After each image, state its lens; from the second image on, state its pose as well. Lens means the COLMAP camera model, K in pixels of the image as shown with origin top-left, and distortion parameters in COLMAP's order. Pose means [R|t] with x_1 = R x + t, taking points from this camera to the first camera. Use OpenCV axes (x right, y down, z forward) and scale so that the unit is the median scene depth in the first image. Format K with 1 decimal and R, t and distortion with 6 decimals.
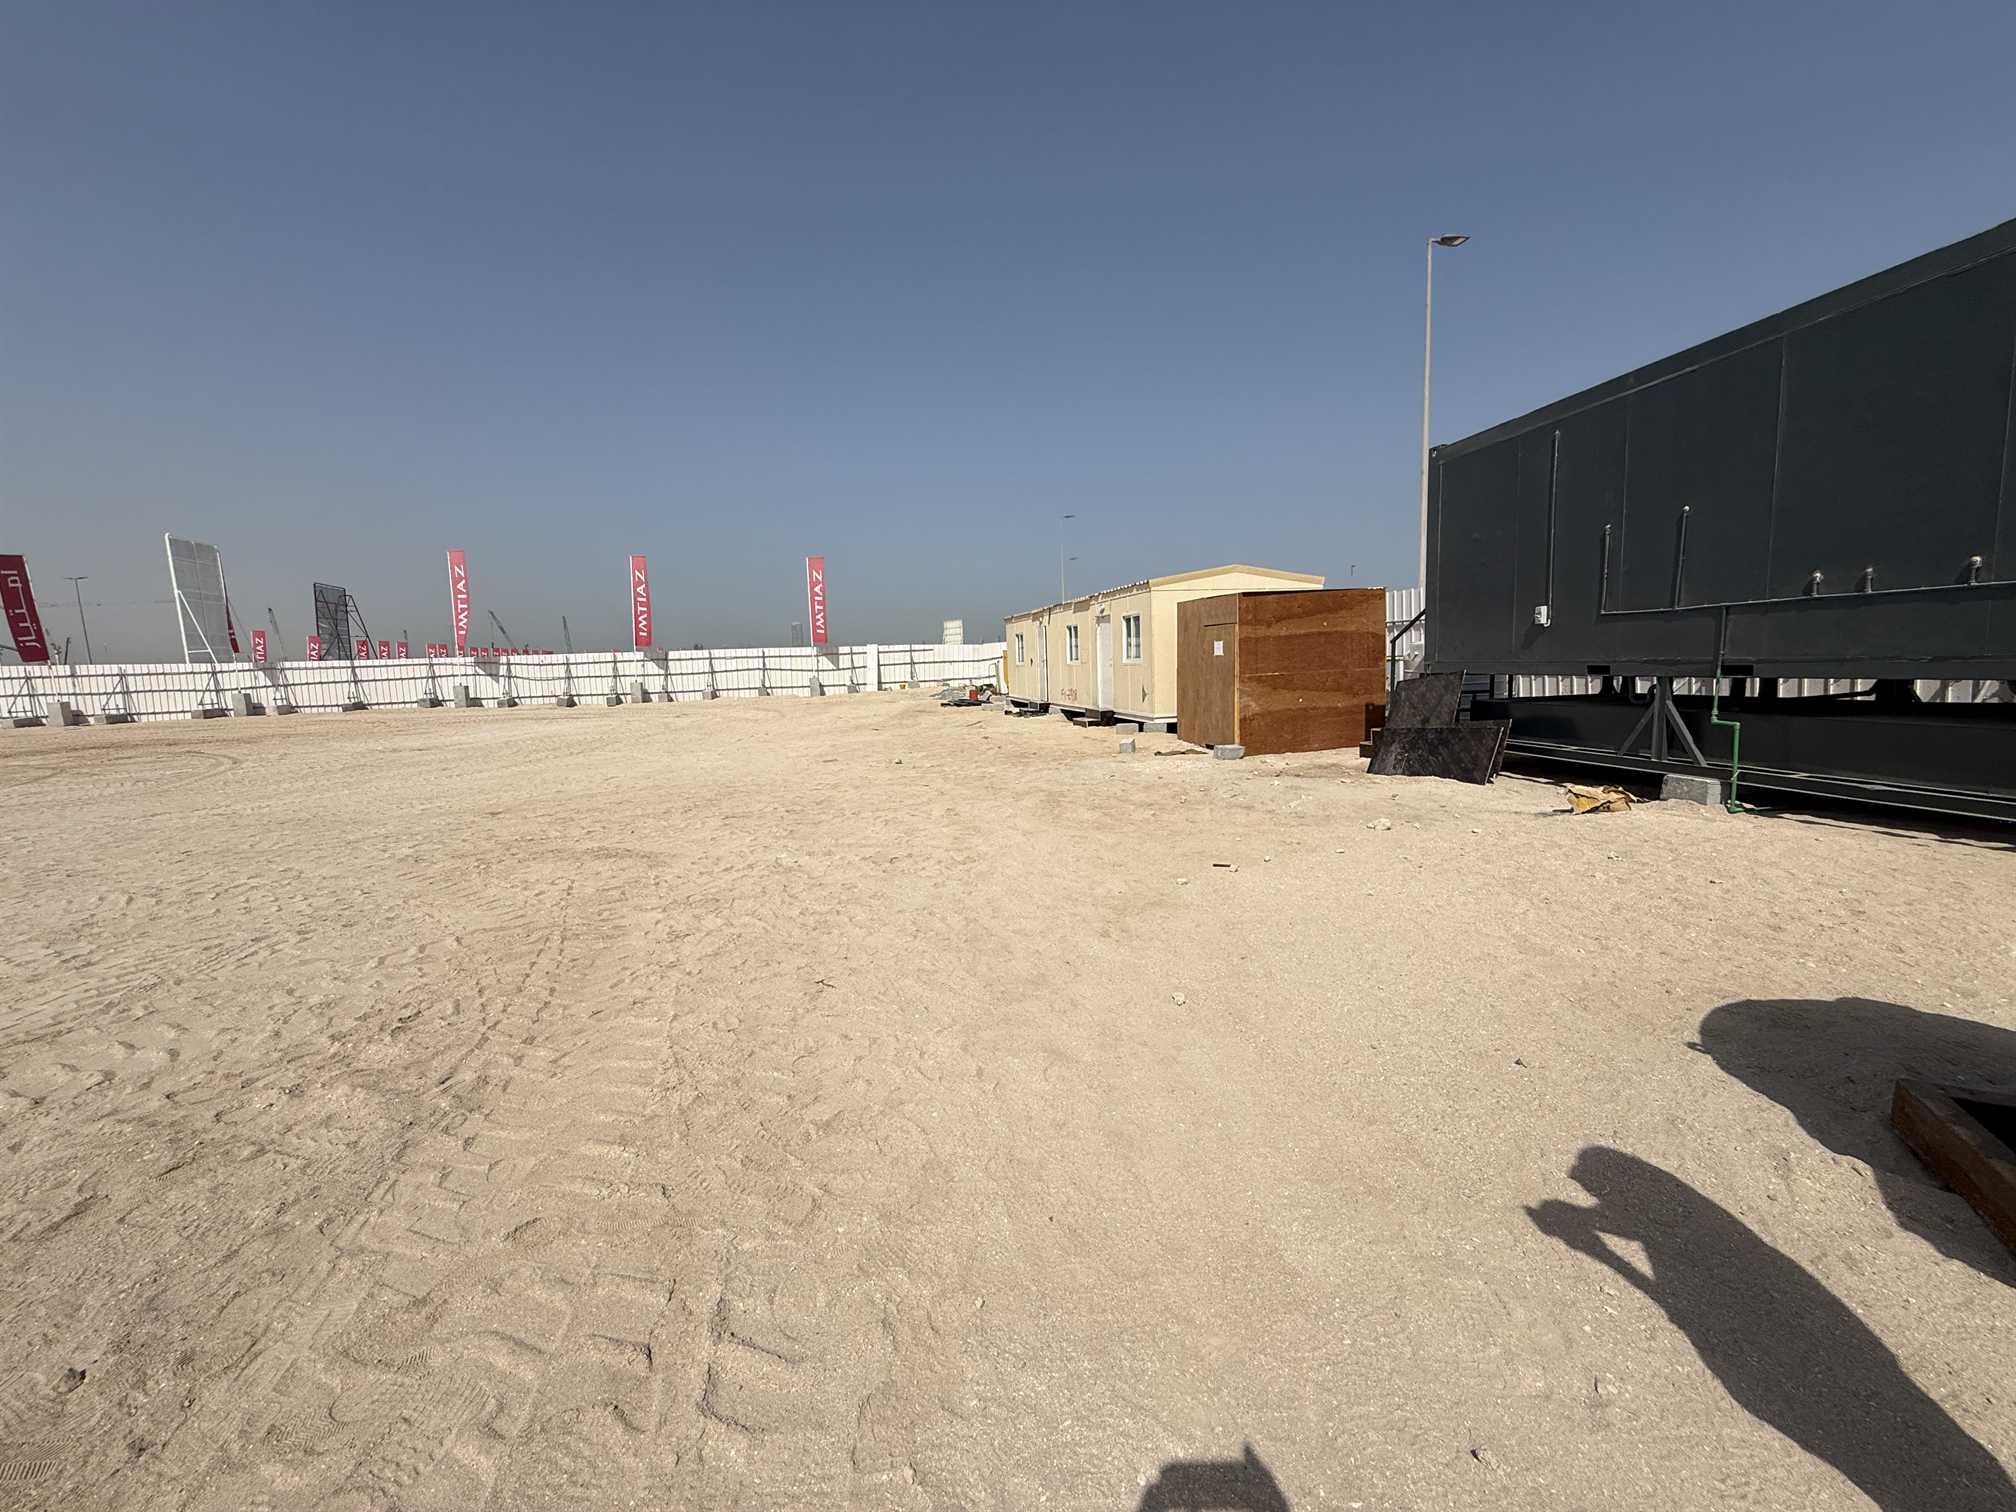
lens RADIAL K [[812.0, 0, 1009.1], [0, 812.0, 751.1], [0, 0, 1]] dist [0.002738, -0.000765]
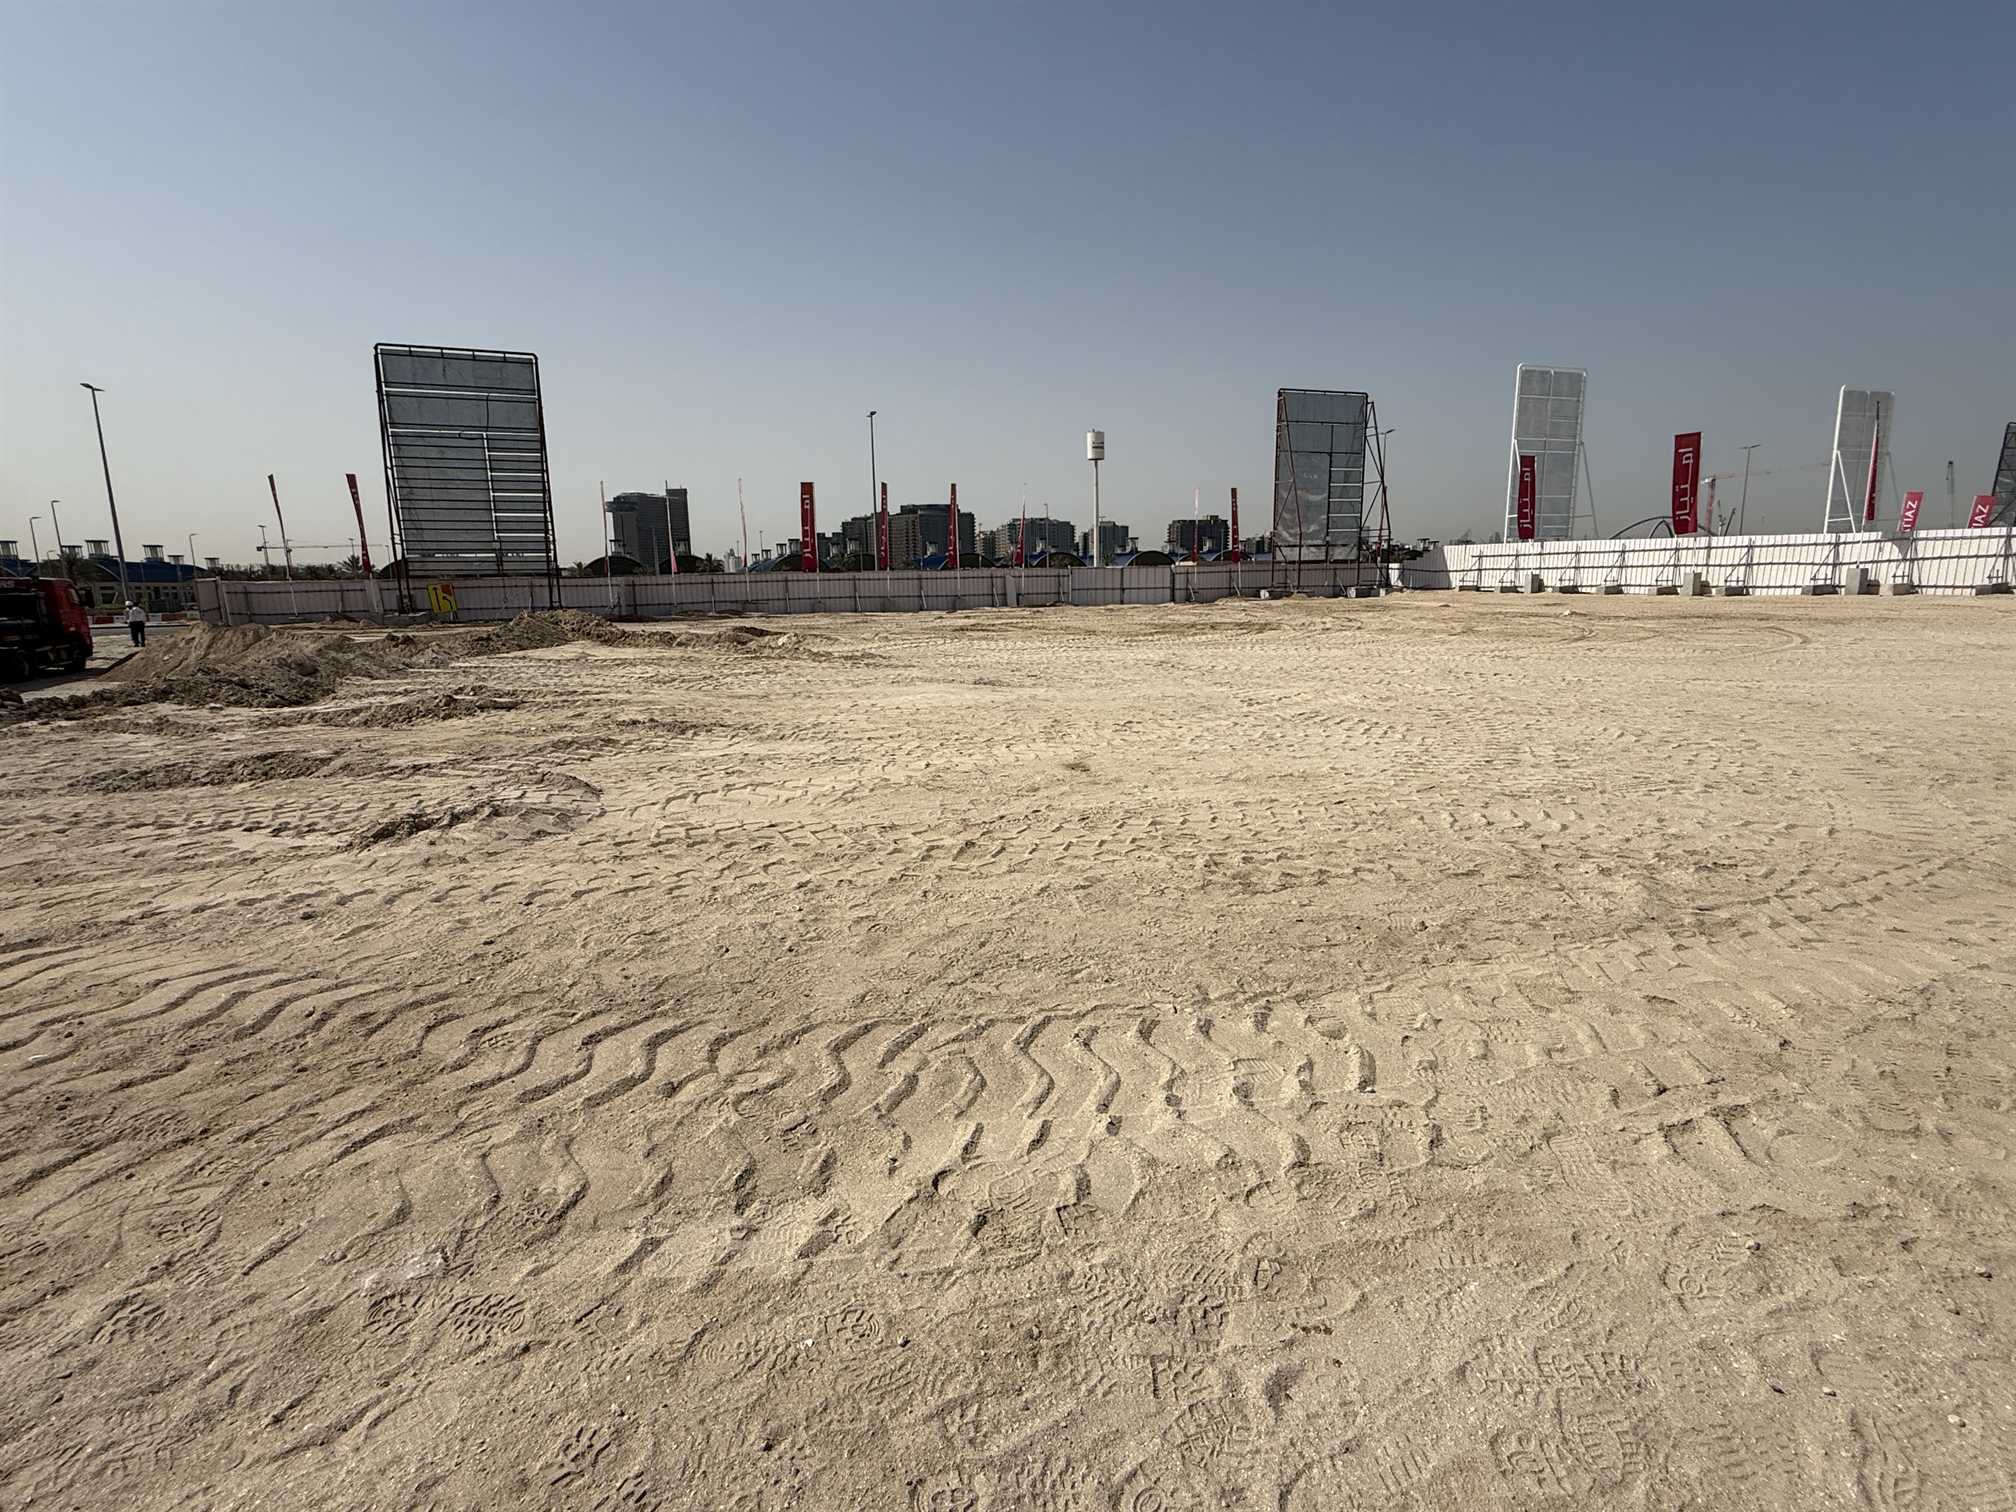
lens RADIAL K [[987.0, 0, 1008.8], [0, 987.0, 756.4], [0, 0, 1]] dist [0.002070, 0.000099]
pose [[0.096509, 0.208768, -0.973192, 0.090932], [-0.095349, 0.975198, 0.199743, 0.002404], [0.990755, 0.073516, 0.114021, -0.023976]]
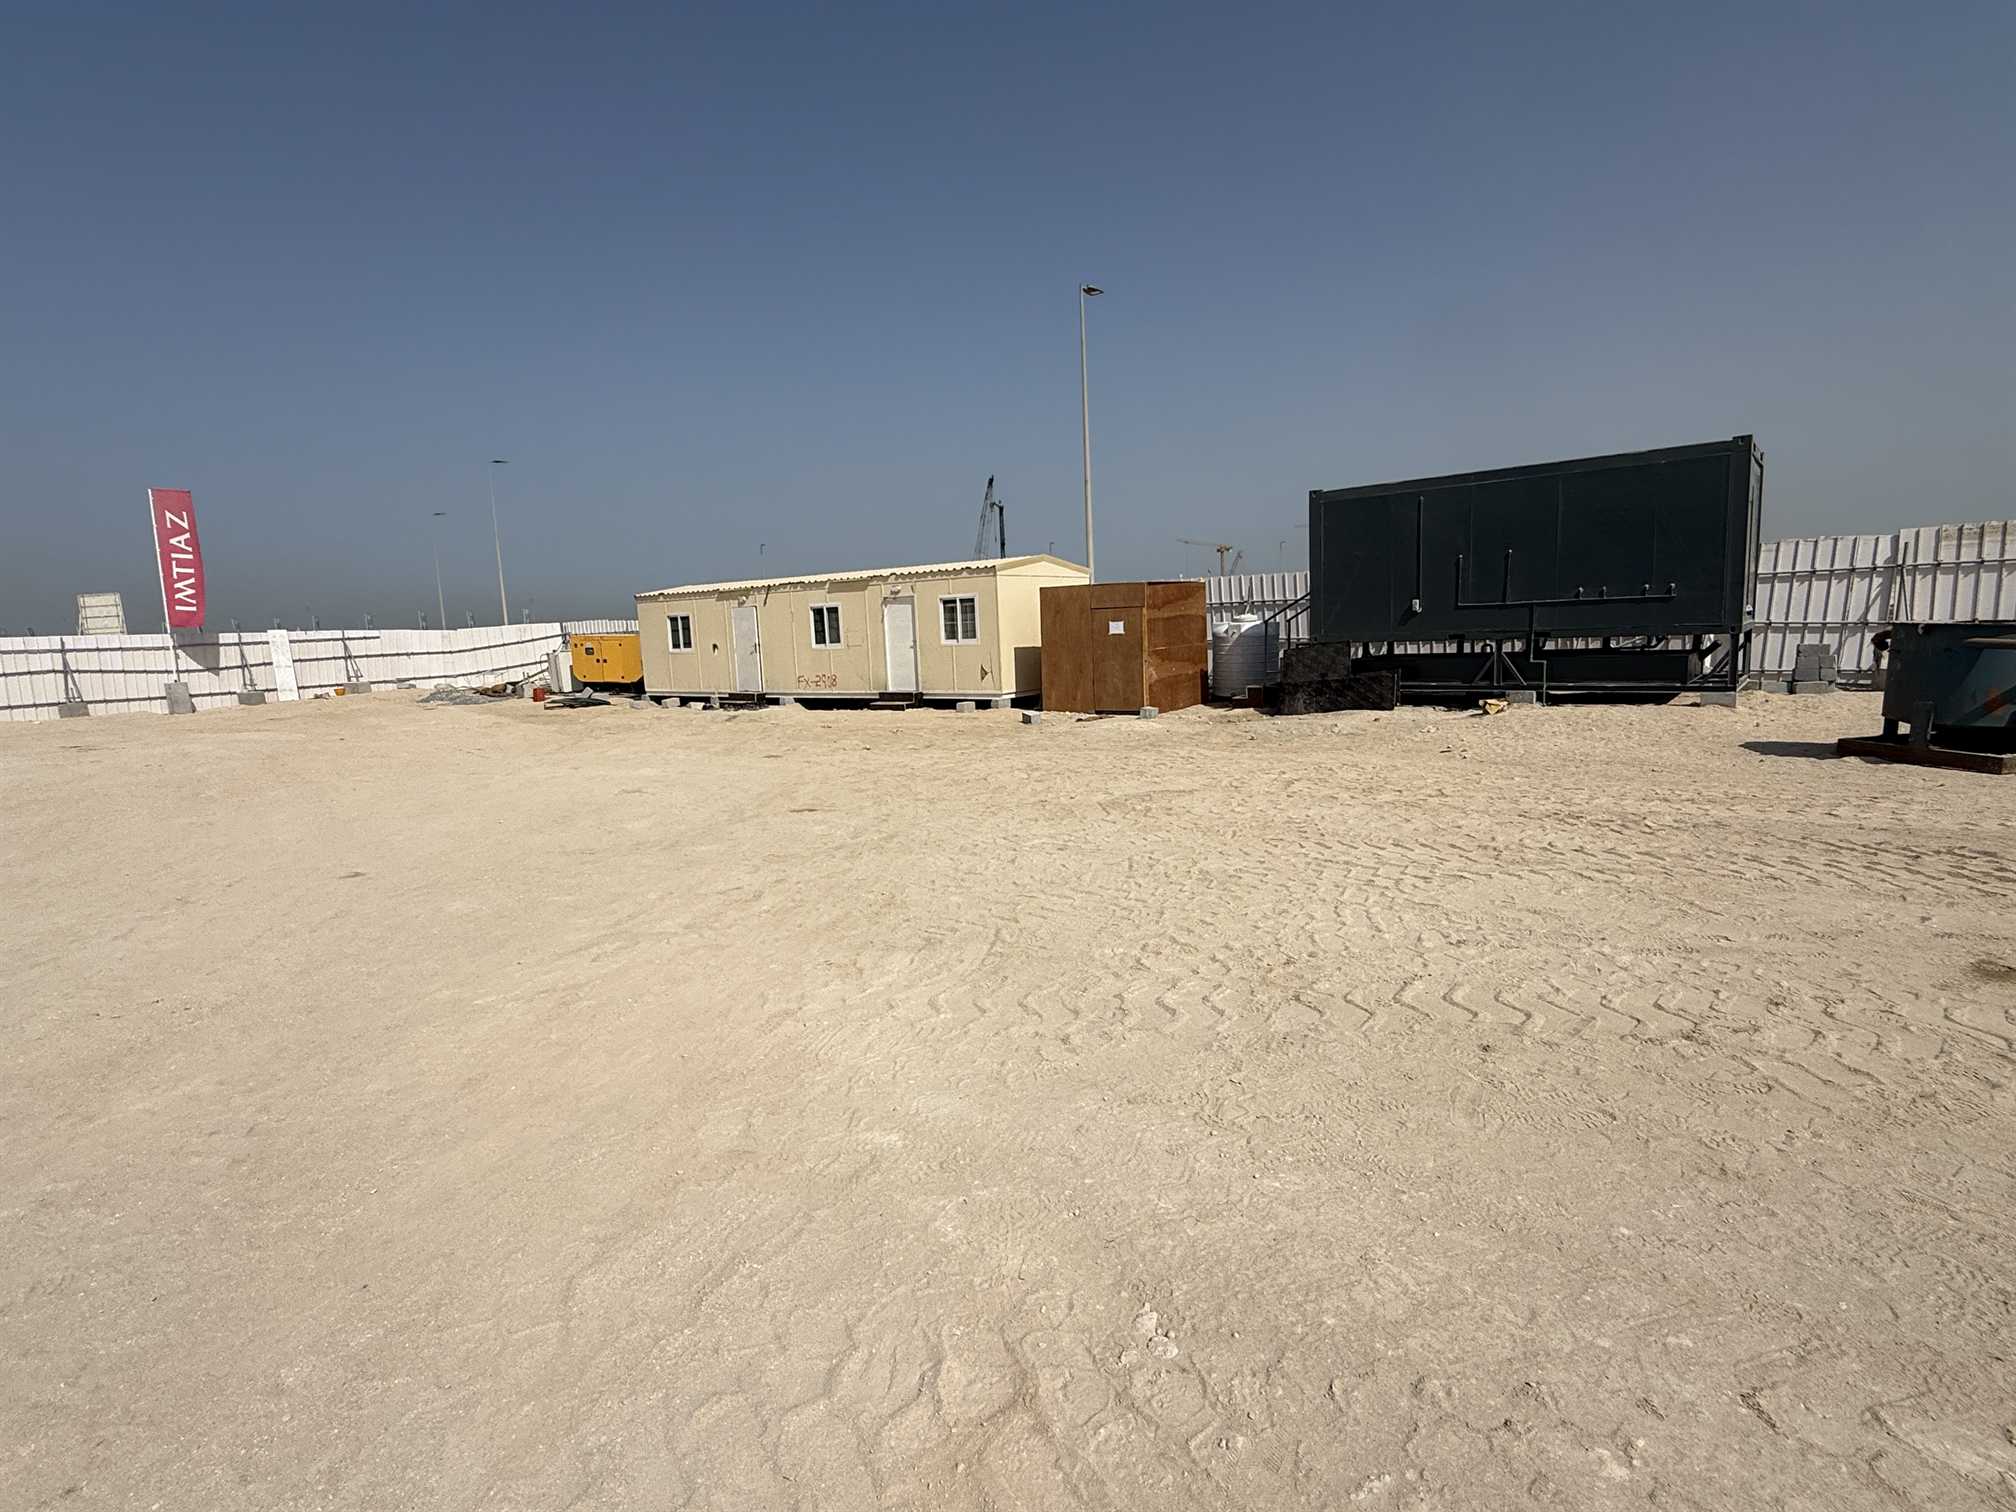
lens RADIAL K [[987.0, 0, 1007.8], [0, 987.0, 756.2], [0, 0, 1]] dist [0.002070, 0.000099]
pose [[0.742537, -0.082702, 0.664679, -0.749068], [0.088570, 0.995757, 0.024951, 0.008932], [-0.663923, 0.040344, 0.746712, 0.031379]]
